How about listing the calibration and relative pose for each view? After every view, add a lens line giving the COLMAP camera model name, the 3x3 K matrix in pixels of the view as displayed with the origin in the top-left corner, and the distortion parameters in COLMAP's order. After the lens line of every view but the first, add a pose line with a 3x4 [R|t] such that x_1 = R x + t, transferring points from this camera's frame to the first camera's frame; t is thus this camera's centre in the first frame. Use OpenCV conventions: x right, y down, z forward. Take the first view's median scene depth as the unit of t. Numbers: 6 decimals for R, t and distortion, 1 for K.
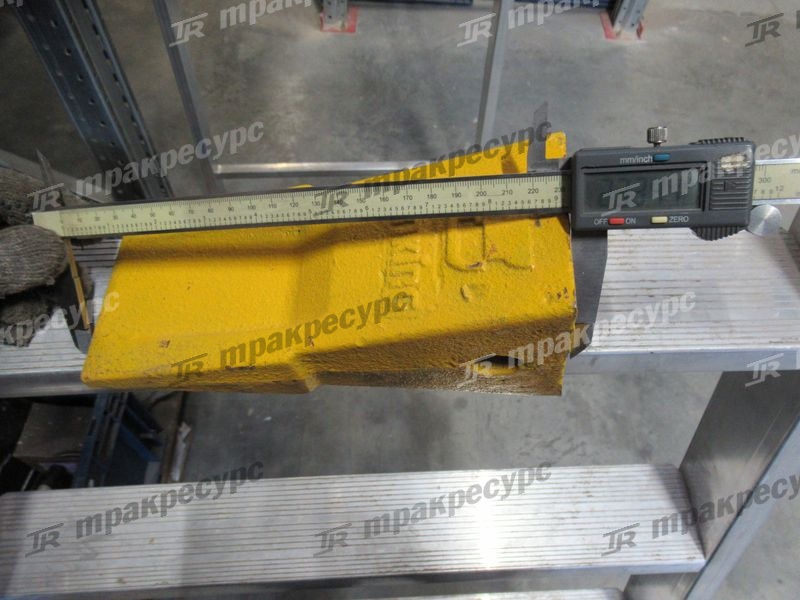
lens RADIAL K [[584.6, 0, 400.6], [0, 584.6, 285.9], [0, 0, 1]] dist [0.011822, -0.016463]
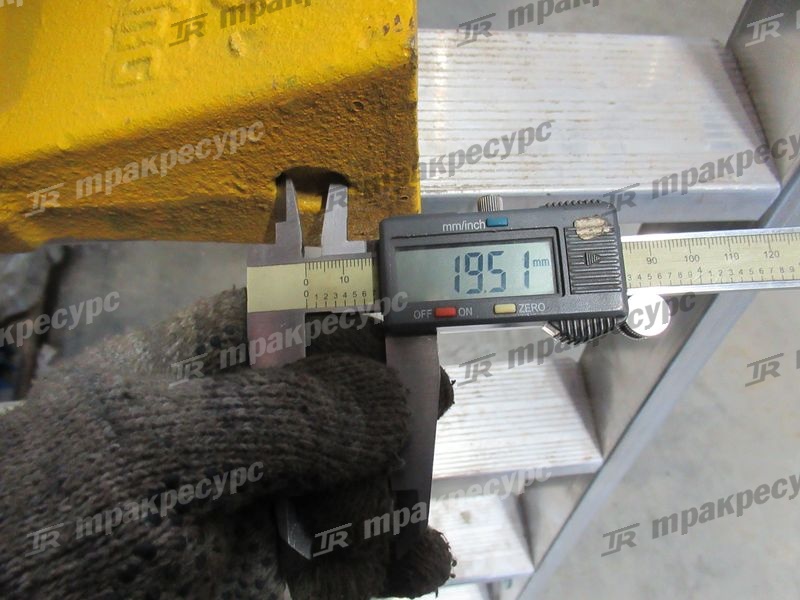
lens RADIAL K [[618.6, 0, 392.3], [0, 618.6, 275.2], [0, 0, 1]] dist [0.017205, -0.006870]
pose [[0.989760, -0.019114, 0.141454, 0.123261], [0.000837, 0.991754, 0.128156, 0.113348], [-0.142737, -0.126725, 0.981614, 0.253656]]
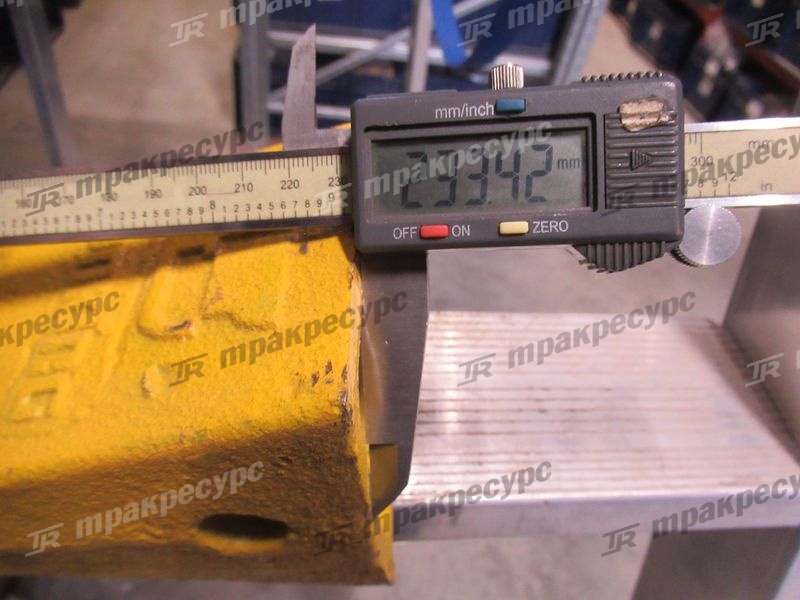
lens RADIAL K [[618.6, 0, 389.1], [0, 618.6, 282.5], [0, 0, 1]] dist [0.017205, -0.006870]
pose [[0.992421, 0.030792, 0.118961, 0.175434], [-0.003521, 0.974823, -0.222952, 0.033602], [-0.122831, 0.220843, 0.967544, 0.326237]]
